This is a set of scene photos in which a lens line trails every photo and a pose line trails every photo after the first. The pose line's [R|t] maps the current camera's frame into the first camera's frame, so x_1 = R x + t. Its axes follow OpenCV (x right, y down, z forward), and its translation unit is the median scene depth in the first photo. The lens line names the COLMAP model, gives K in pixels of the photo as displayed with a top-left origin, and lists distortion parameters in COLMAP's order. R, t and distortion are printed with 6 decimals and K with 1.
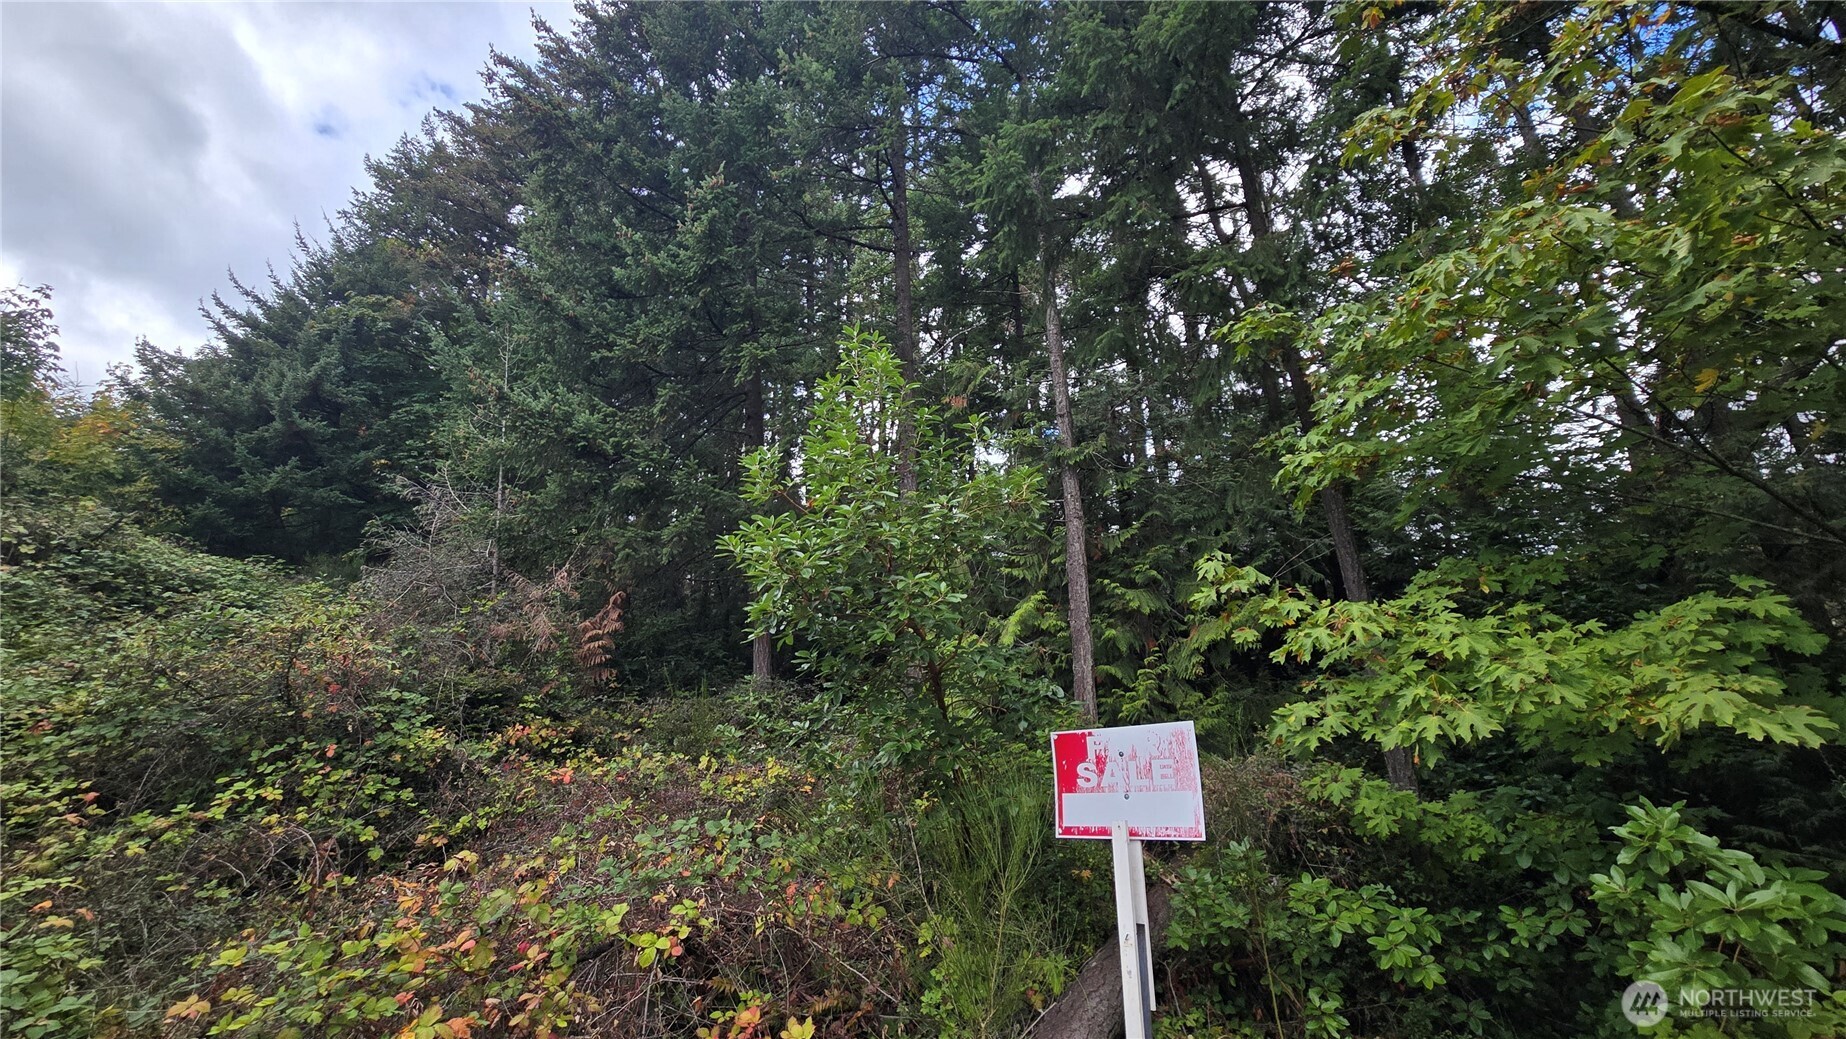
lens RADIAL K [[765.0, 0, 921.0], [0, 765.0, 509.0], [0, 0, 1]] dist [0.000066, 0.001045]
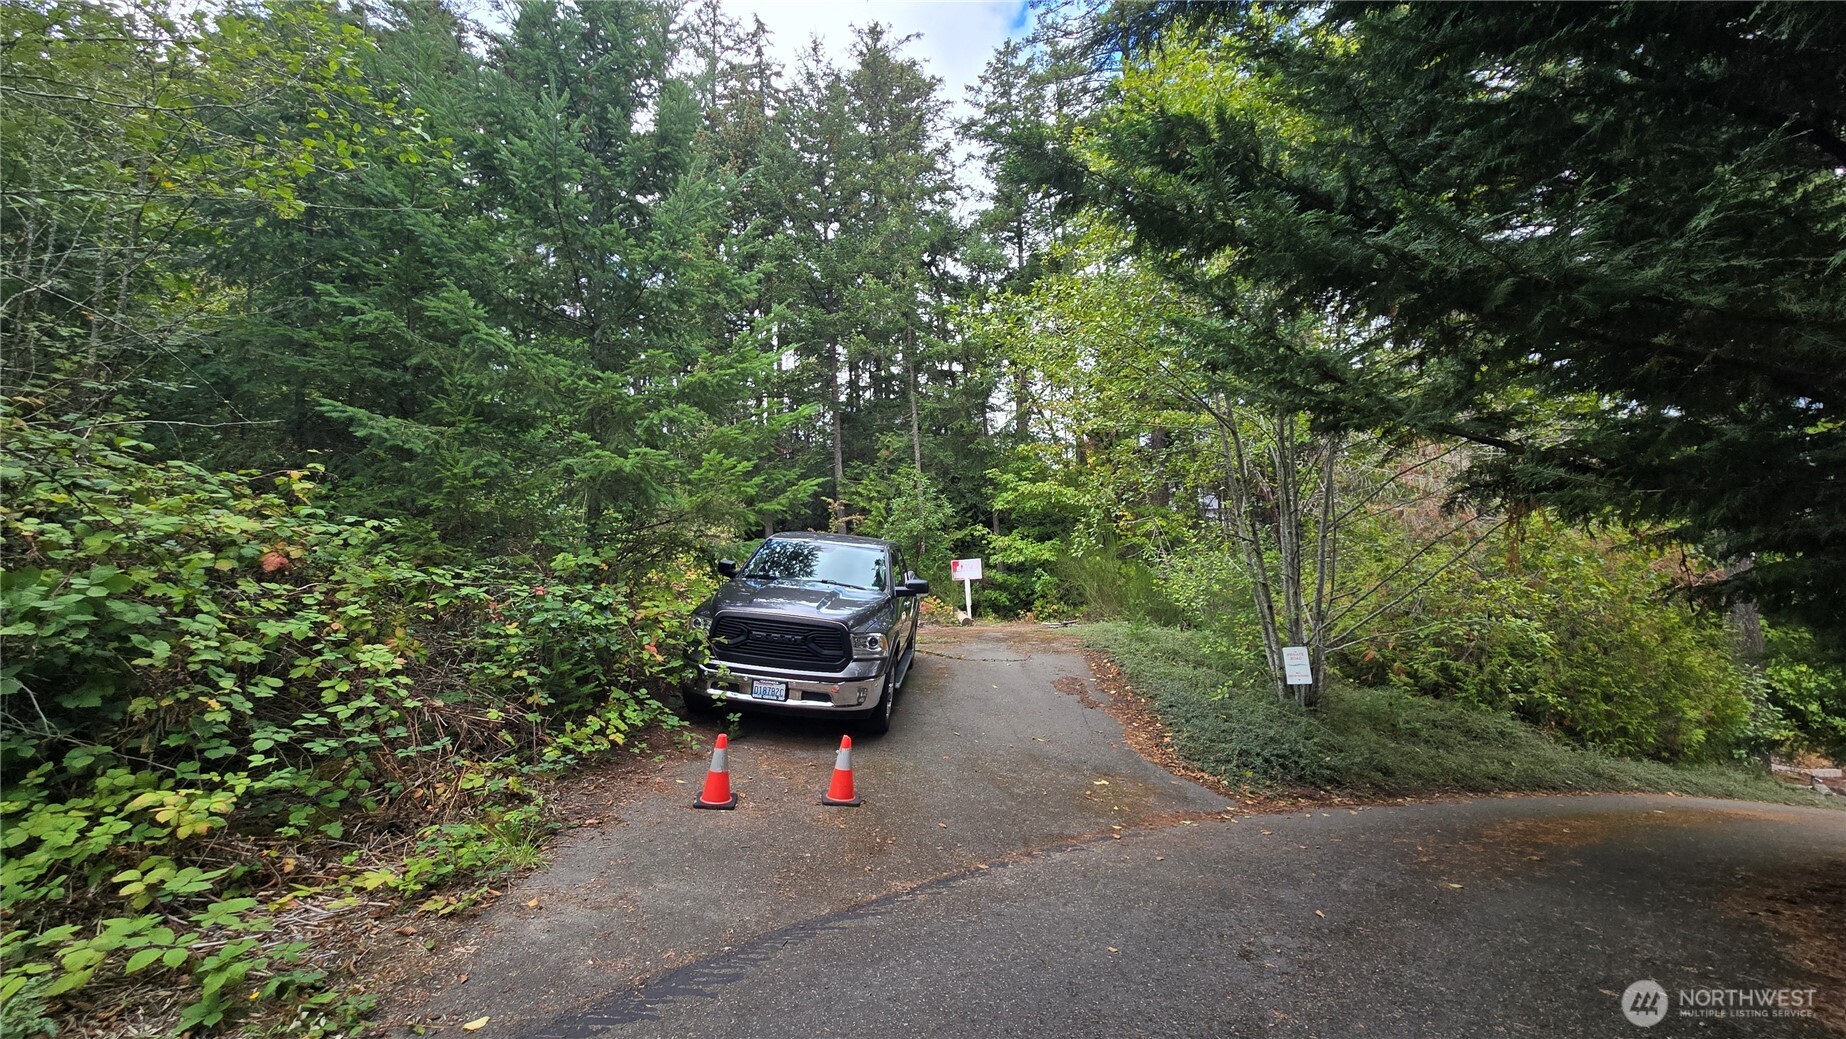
lens RADIAL K [[765.0, 0, 921.0], [0, 765.0, 509.0], [0, 0, 1]] dist [0.000066, 0.001045]
pose [[0.867809, 0.034484, 0.495701, -2.536510], [-0.128895, 0.979064, 0.157544, -0.816623], [-0.479890, -0.200611, 0.854085, -3.160473]]
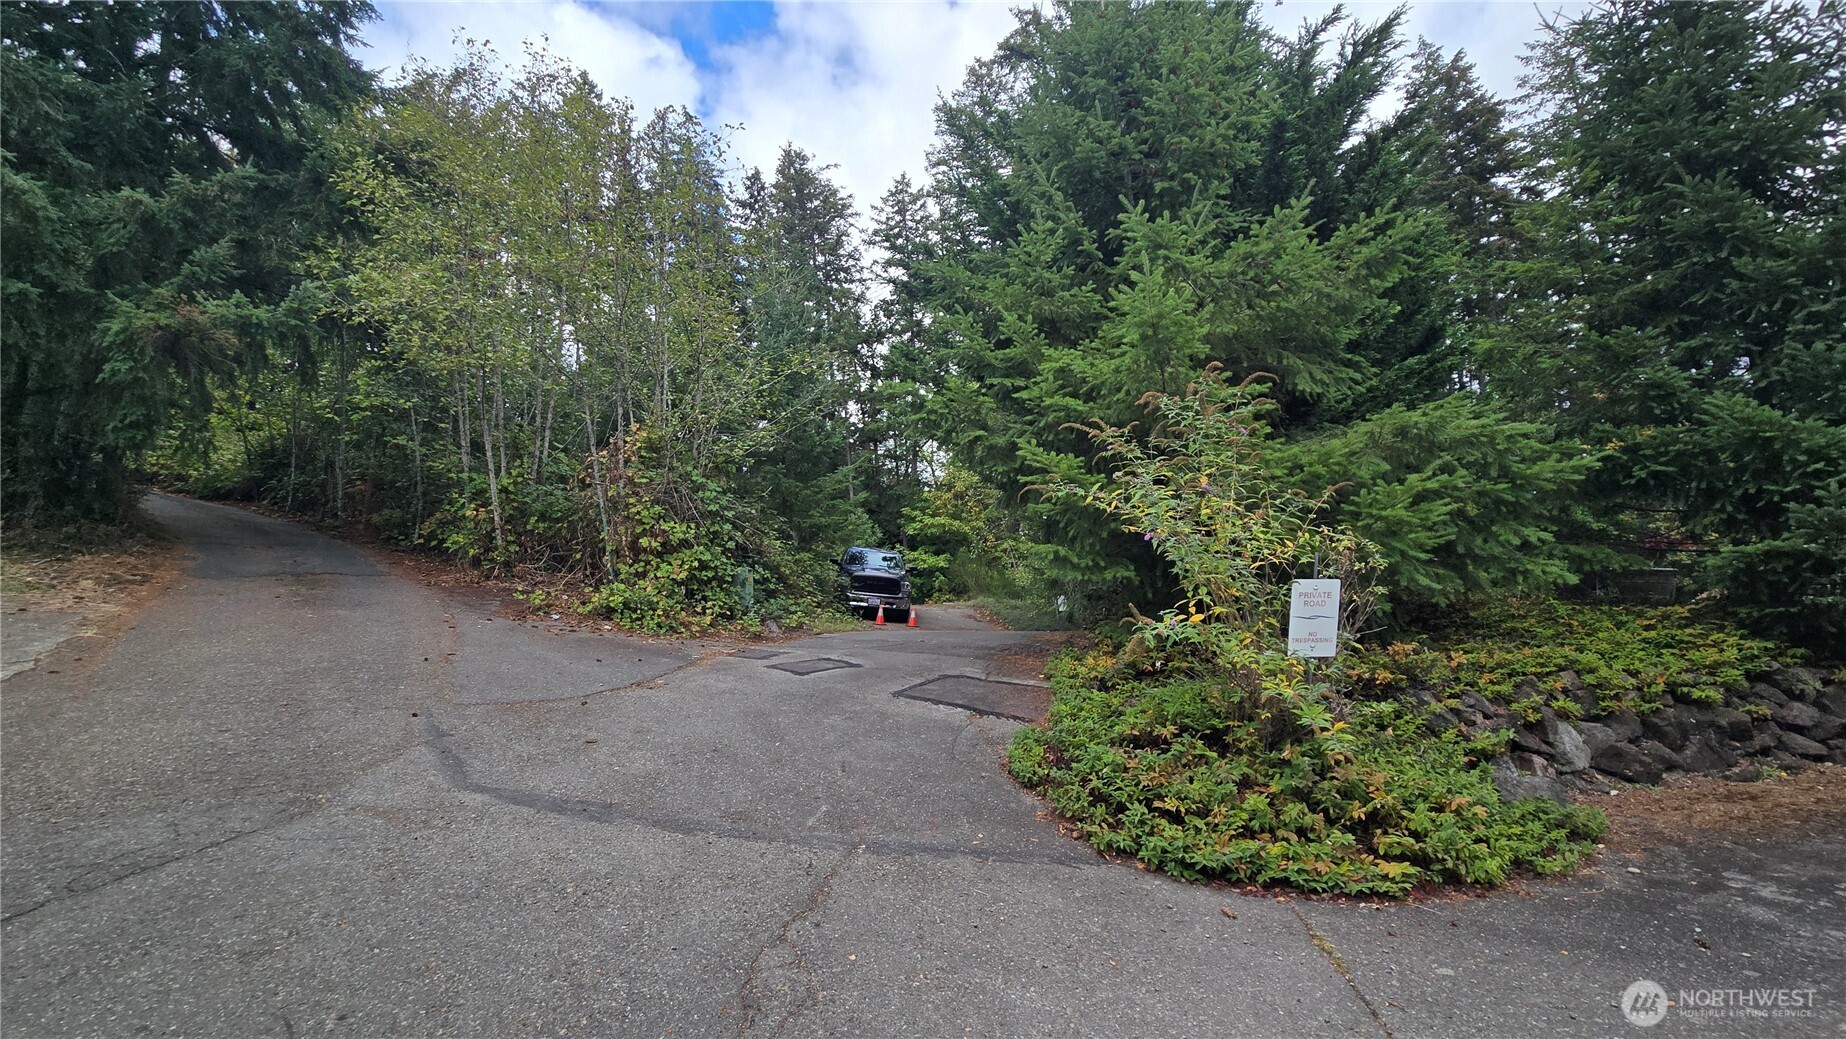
lens RADIAL K [[765.0, 0, 921.0], [0, 765.0, 509.0], [0, 0, 1]] dist [0.000066, 0.001045]
pose [[0.766593, 0.057111, 0.639589, -4.540294], [-0.162322, 0.980923, 0.106964, -1.192279], [-0.621279, -0.185817, 0.761239, -5.070568]]
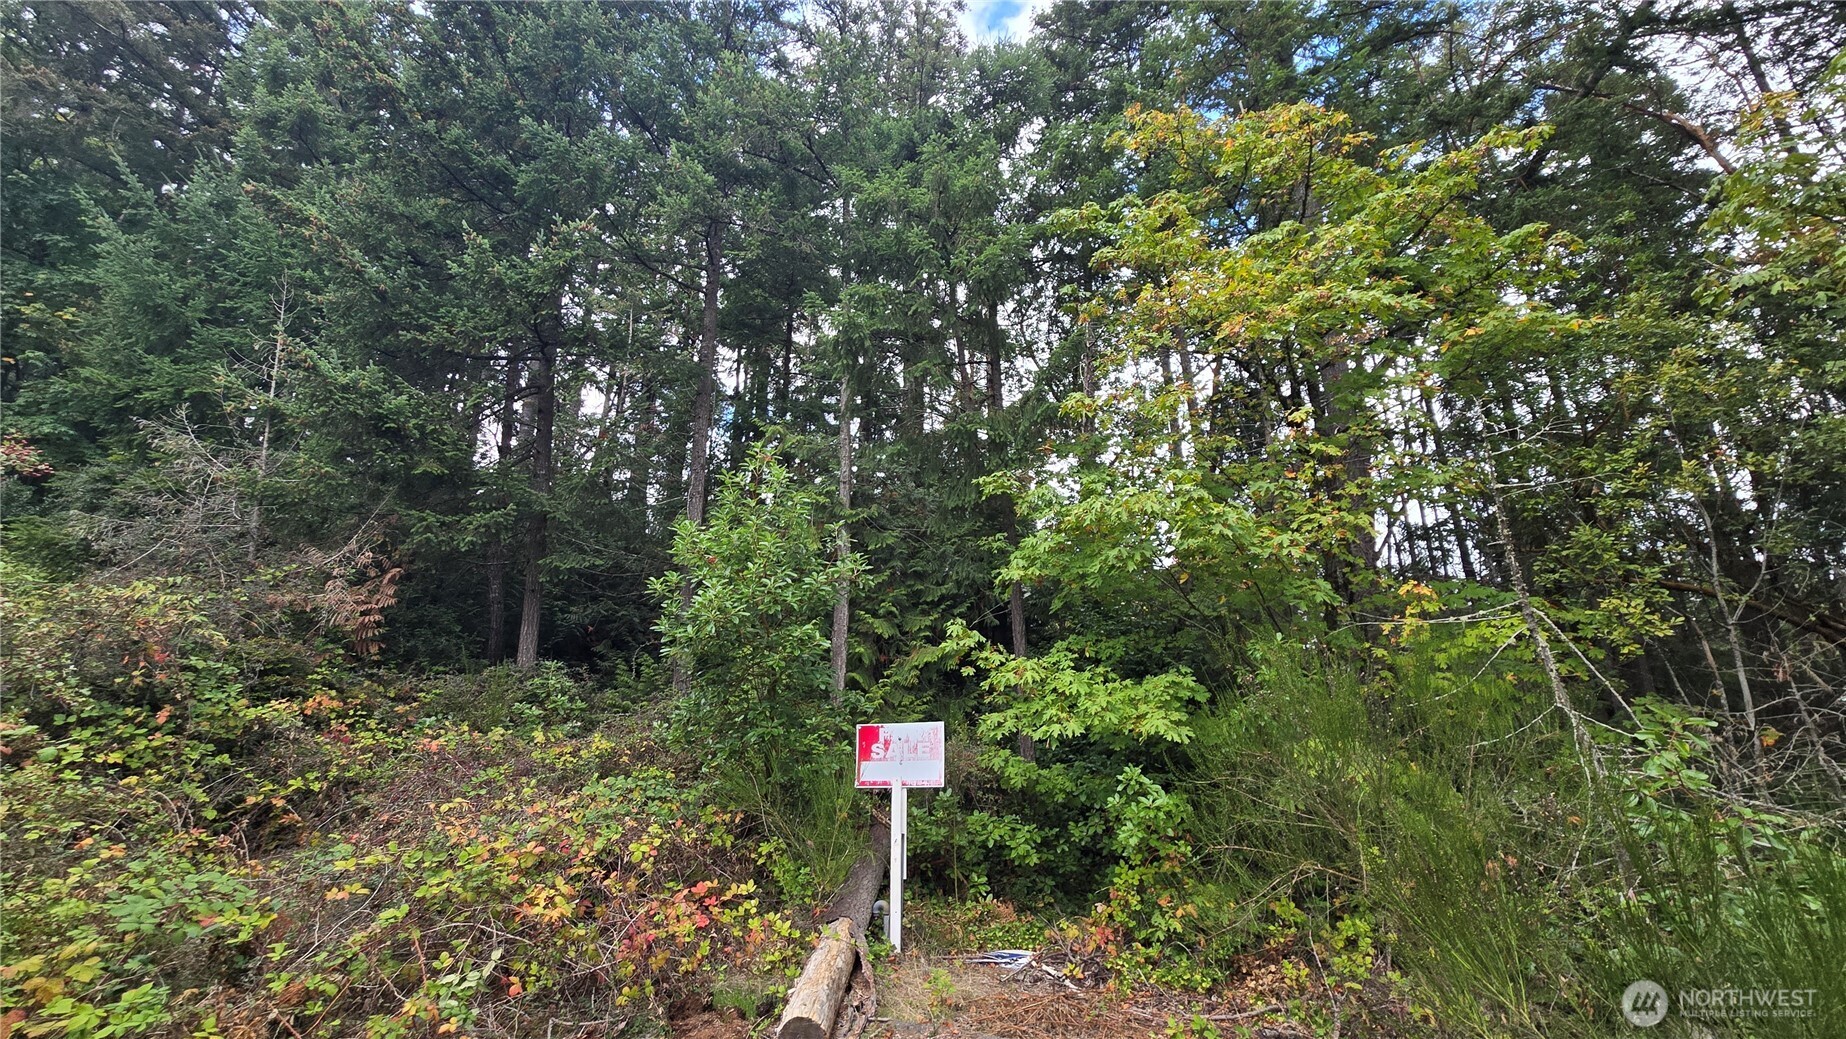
lens RADIAL K [[748.0, 0, 930.0], [0, 748.0, 504.8], [0, 0, 1]] dist [0.000200, 0.001377]
pose [[0.902581, 0.148872, 0.403960, -0.413182], [-0.154329, 0.987832, -0.019226, -0.168790], [-0.401907, -0.044990, 0.914575, -0.513664]]
